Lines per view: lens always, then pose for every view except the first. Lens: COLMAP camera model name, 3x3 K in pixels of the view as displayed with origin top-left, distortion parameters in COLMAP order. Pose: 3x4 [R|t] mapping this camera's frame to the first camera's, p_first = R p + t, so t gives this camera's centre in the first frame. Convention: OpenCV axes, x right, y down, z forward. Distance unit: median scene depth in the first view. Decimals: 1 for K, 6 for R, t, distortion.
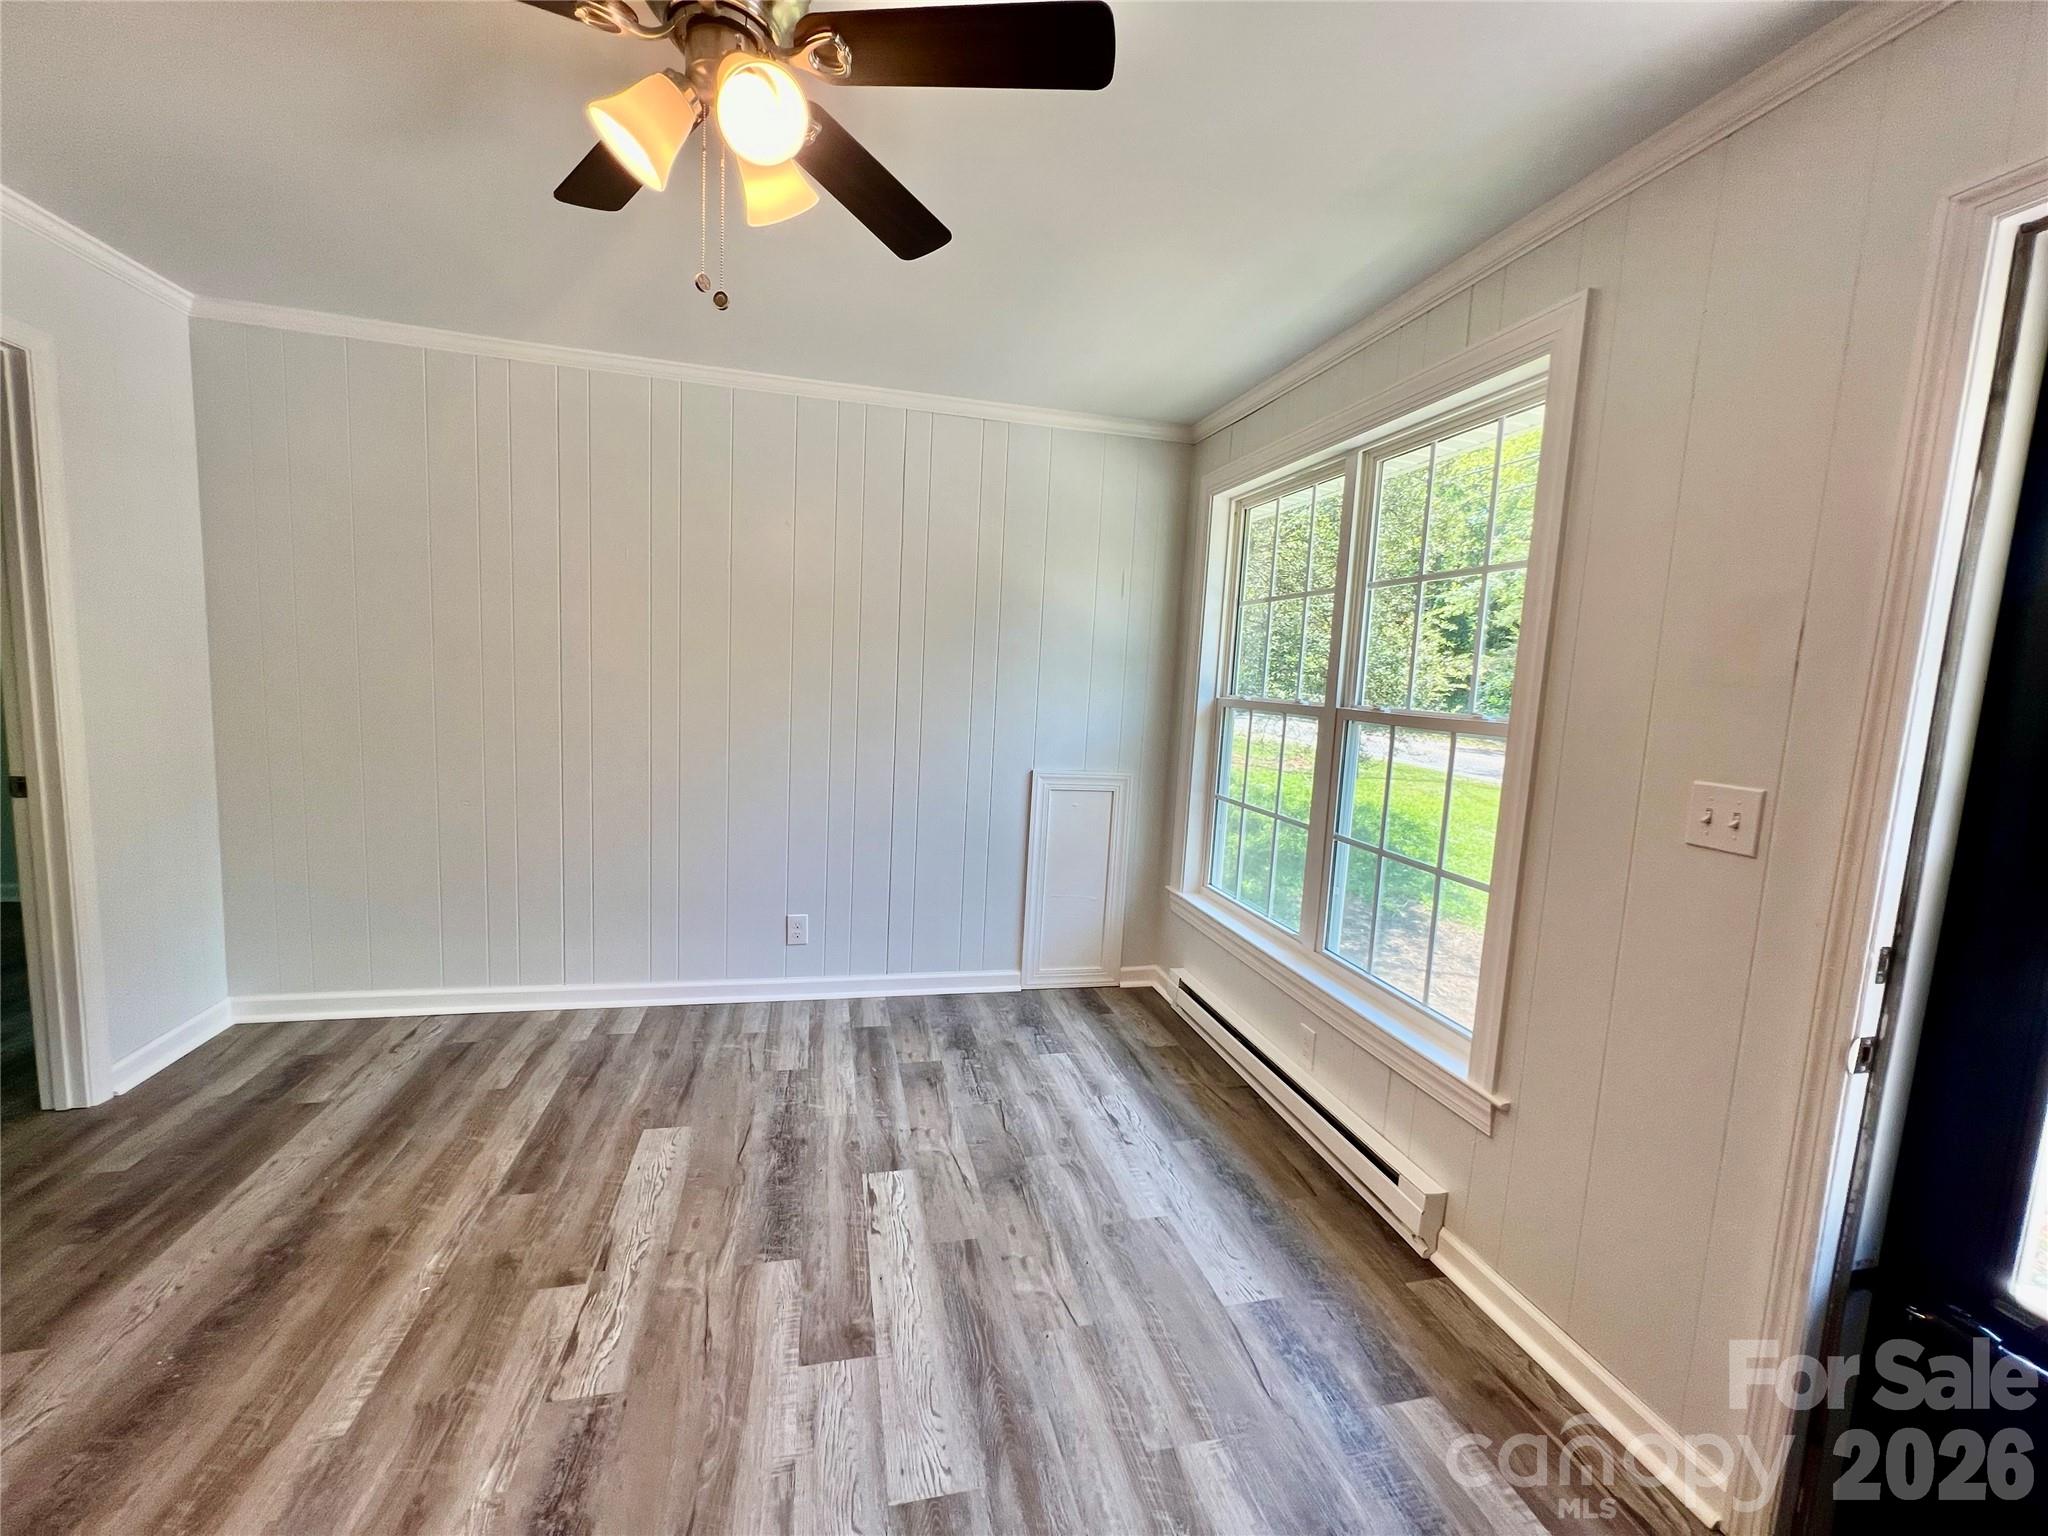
lens RADIAL K [[822.6, 0, 1024.0], [0, 822.6, 768.0], [0, 0, 1]] dist [-0.004174, 0.002074]
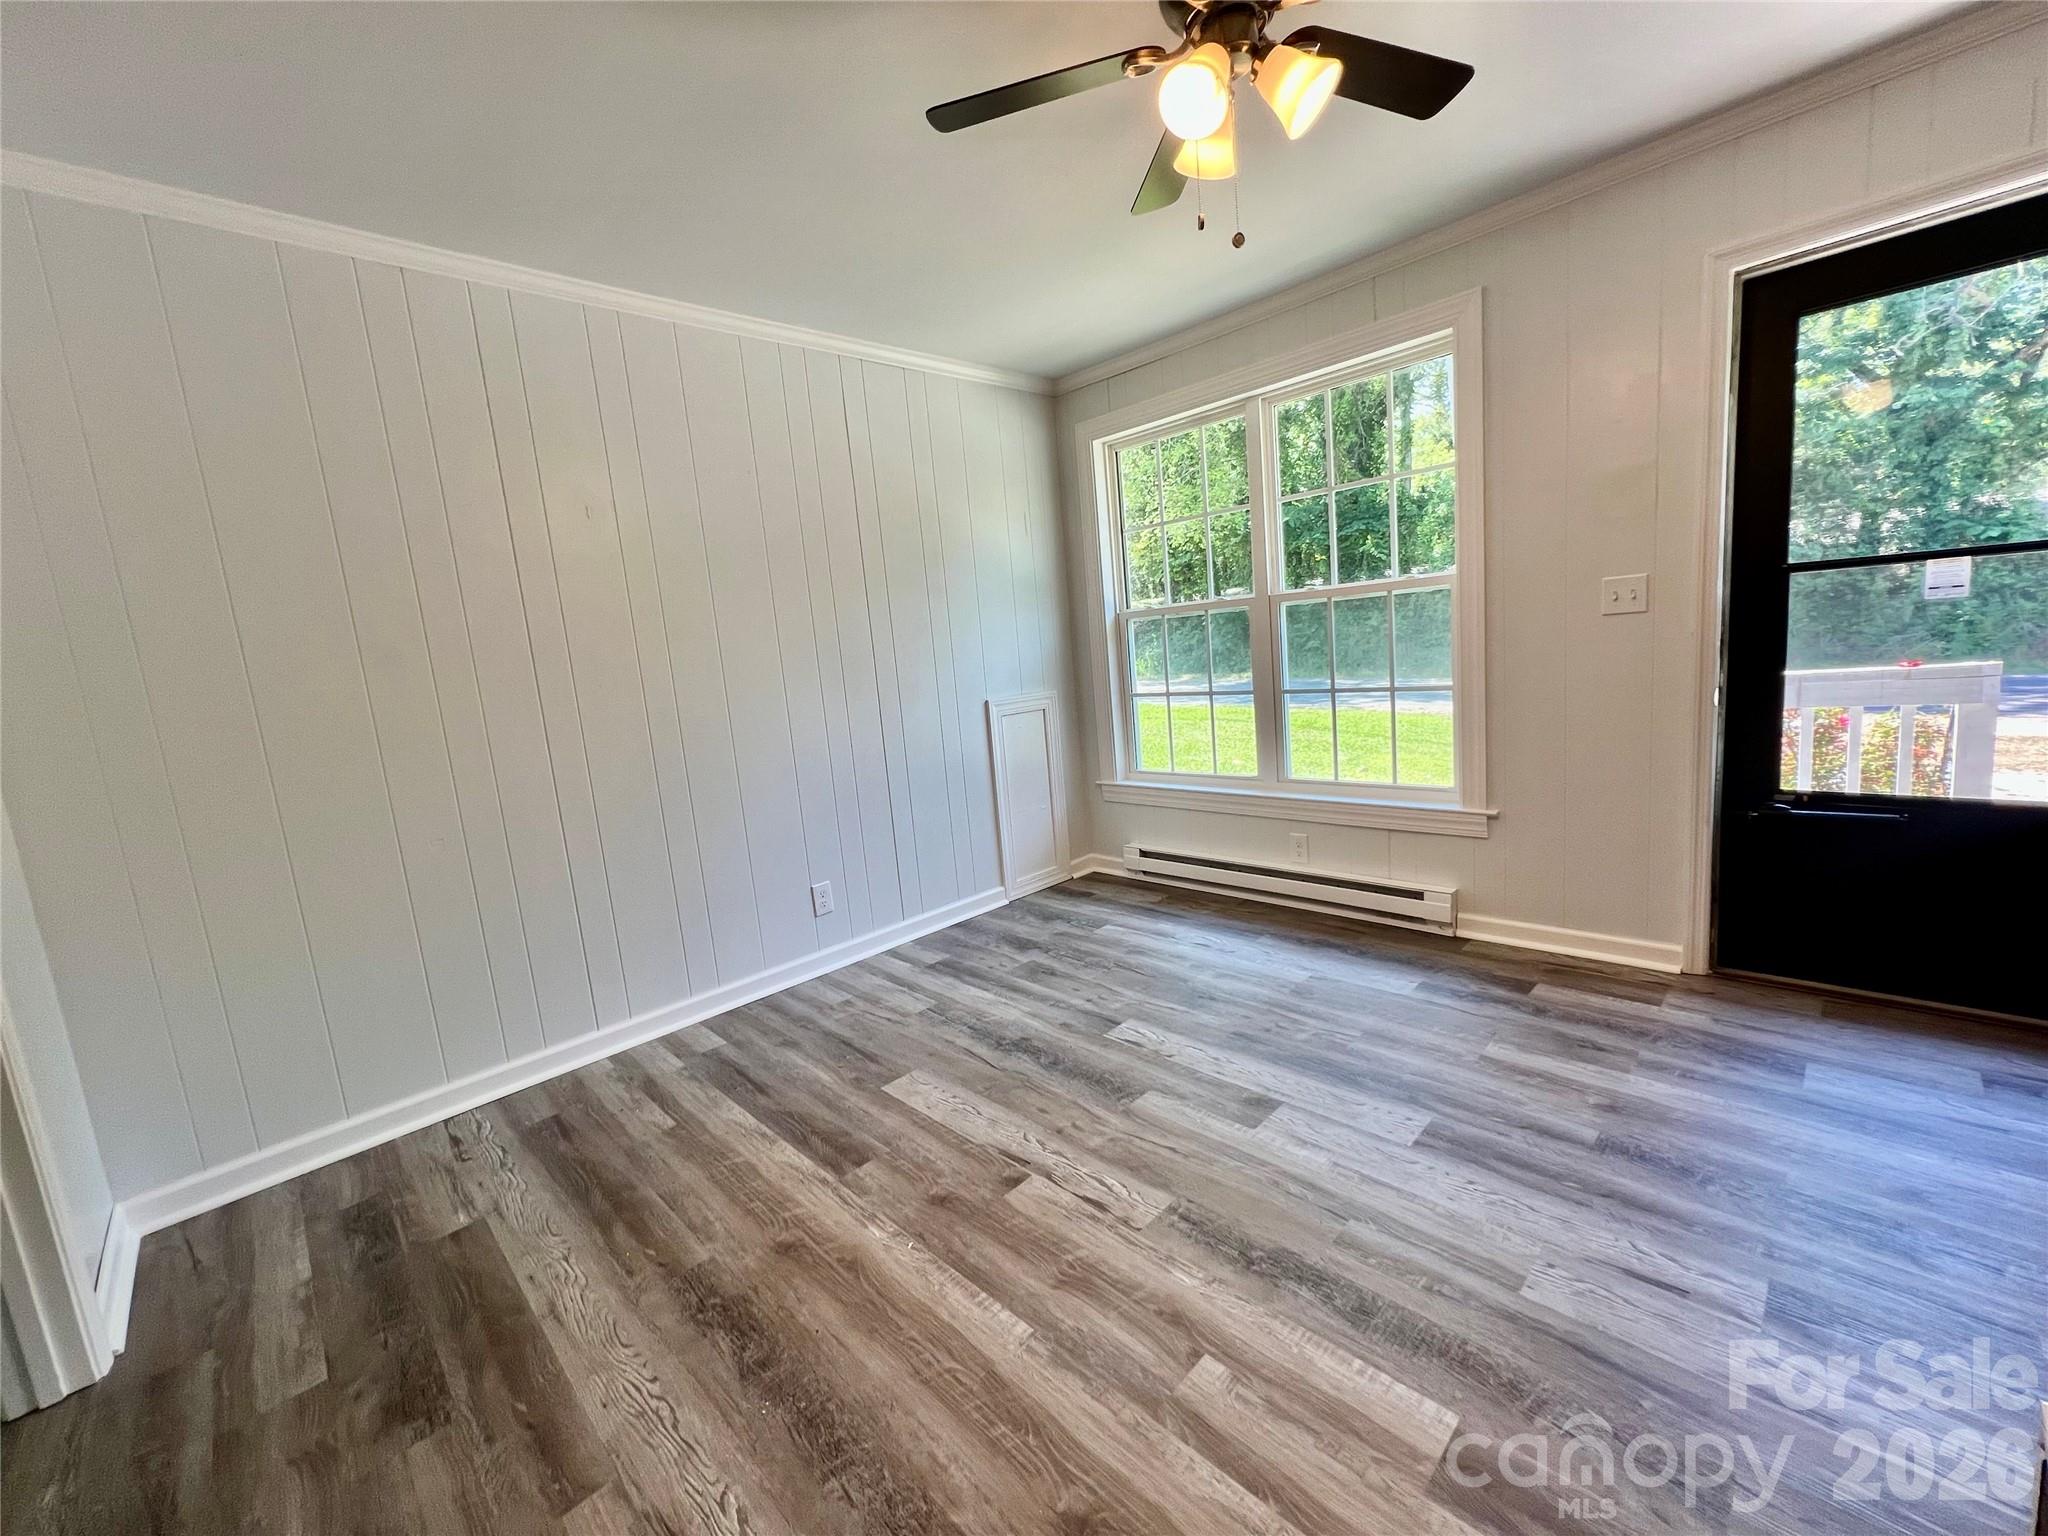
lens RADIAL K [[822.6, 0, 1024.0], [0, 822.6, 768.0], [0, 0, 1]] dist [-0.004174, 0.002074]
pose [[0.850970, -0.203907, 0.484017, -0.703501], [0.191618, 0.978572, 0.075361, 0.025959], [-0.489012, 0.028616, 0.871807, 0.052269]]
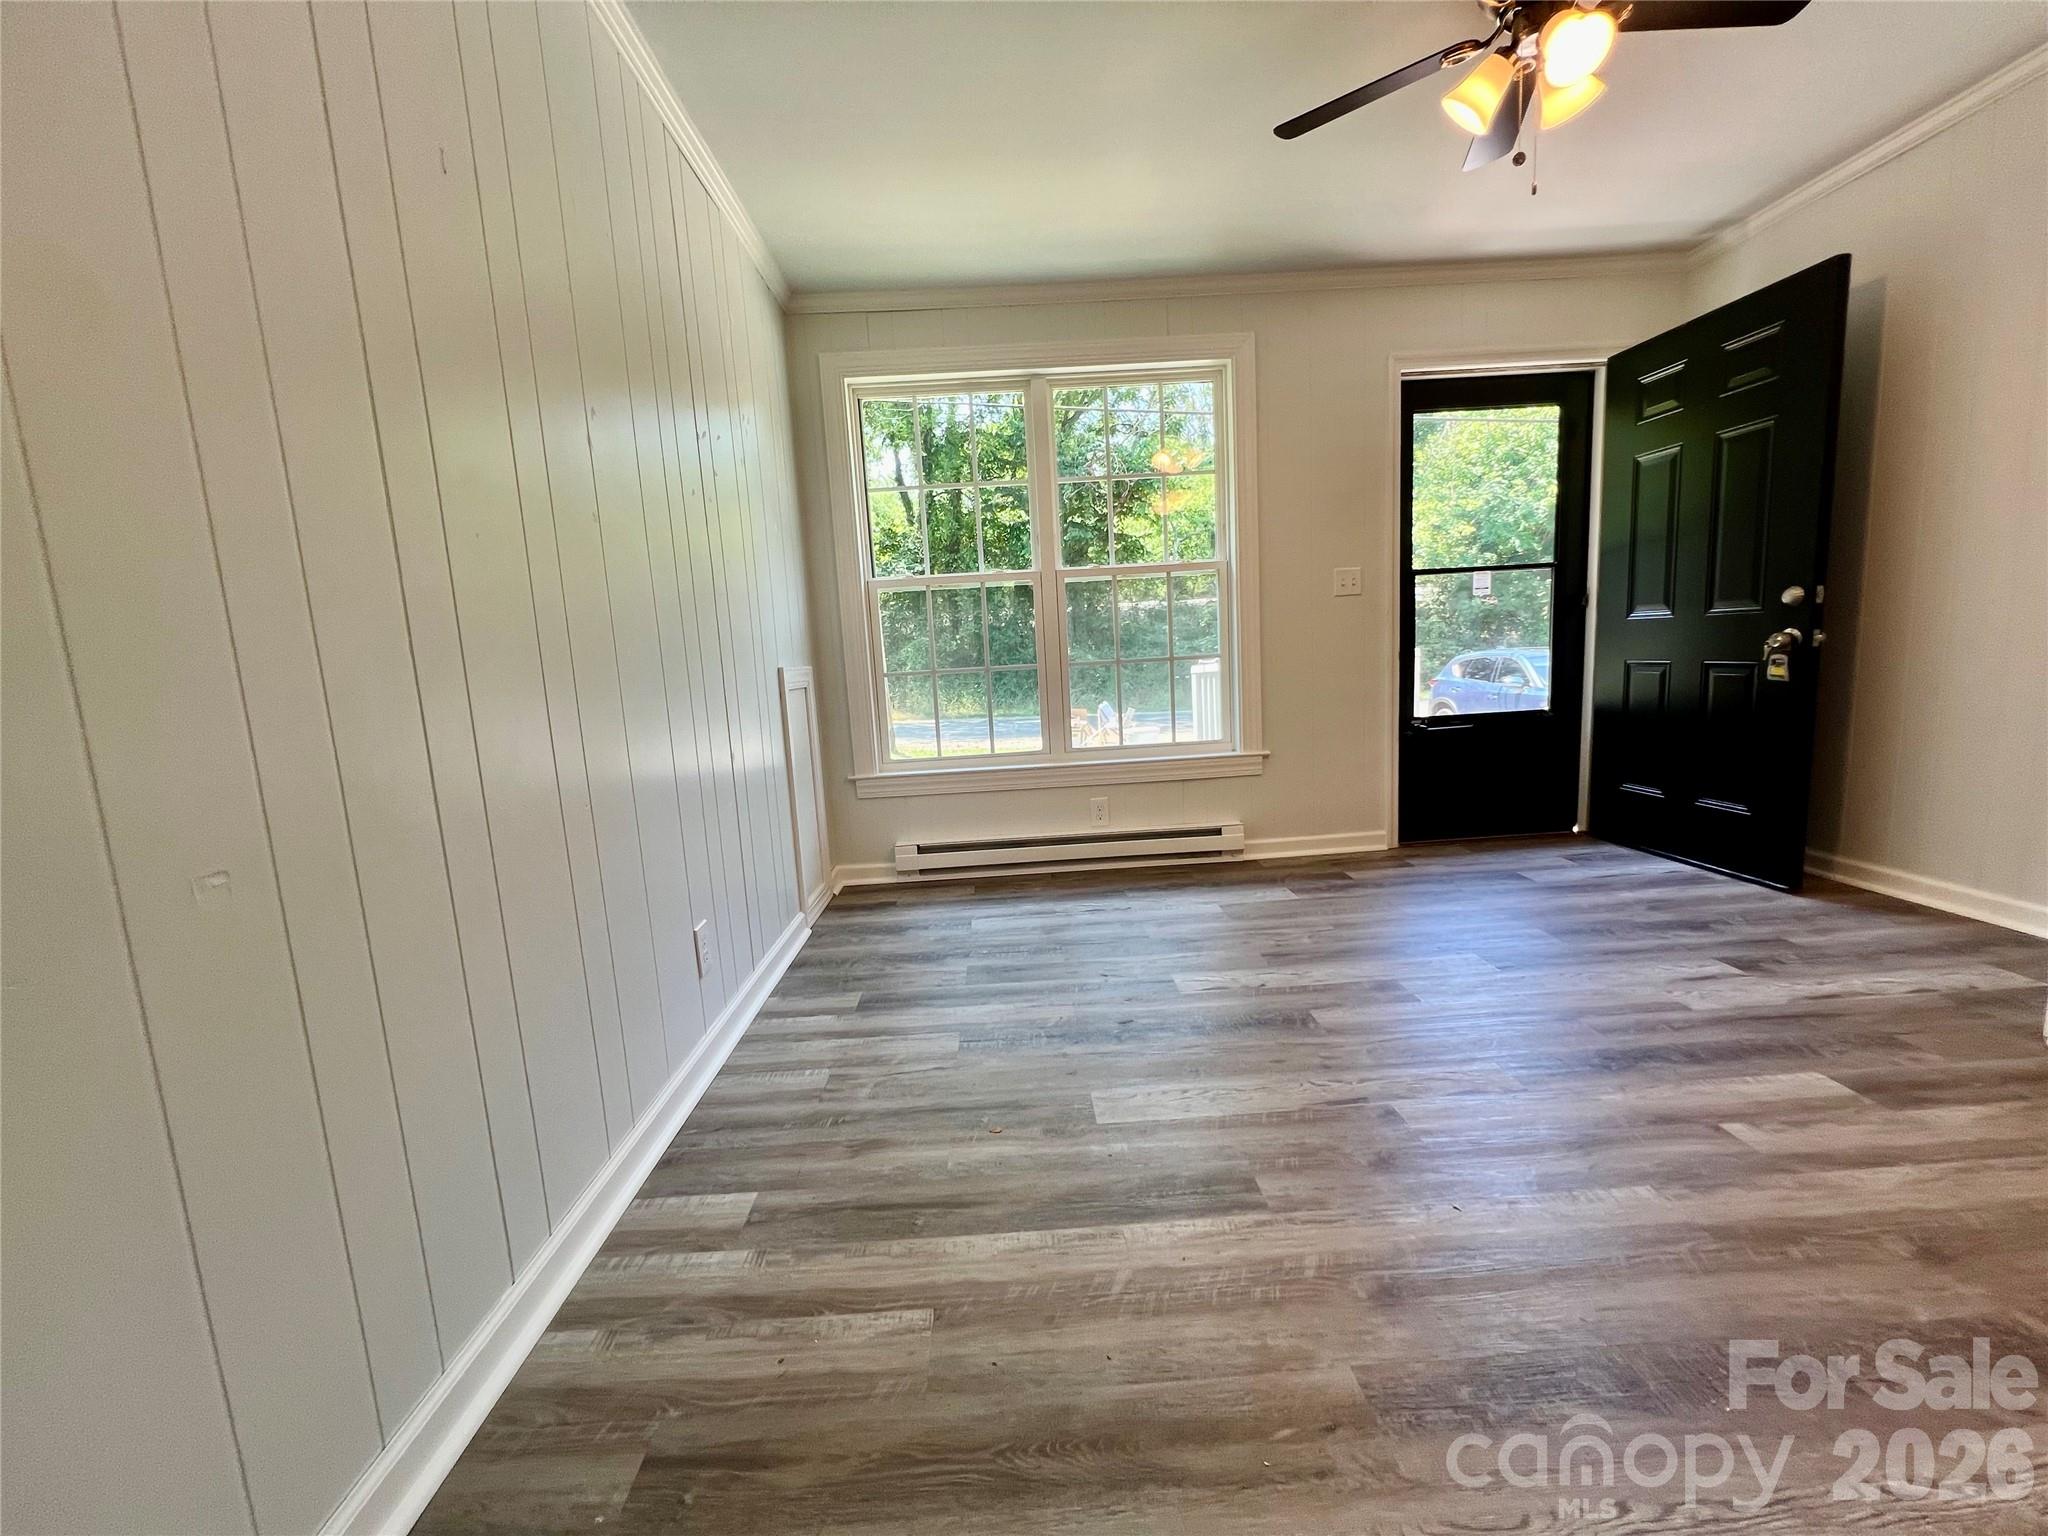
lens RADIAL K [[822.6, 0, 1024.0], [0, 822.6, 768.0], [0, 0, 1]] dist [-0.004174, 0.002074]
pose [[0.202549, -0.199592, 0.958716, -1.081224], [0.179016, 0.970059, 0.164133, 0.013555], [-0.962771, 0.138381, 0.232214, 0.842205]]
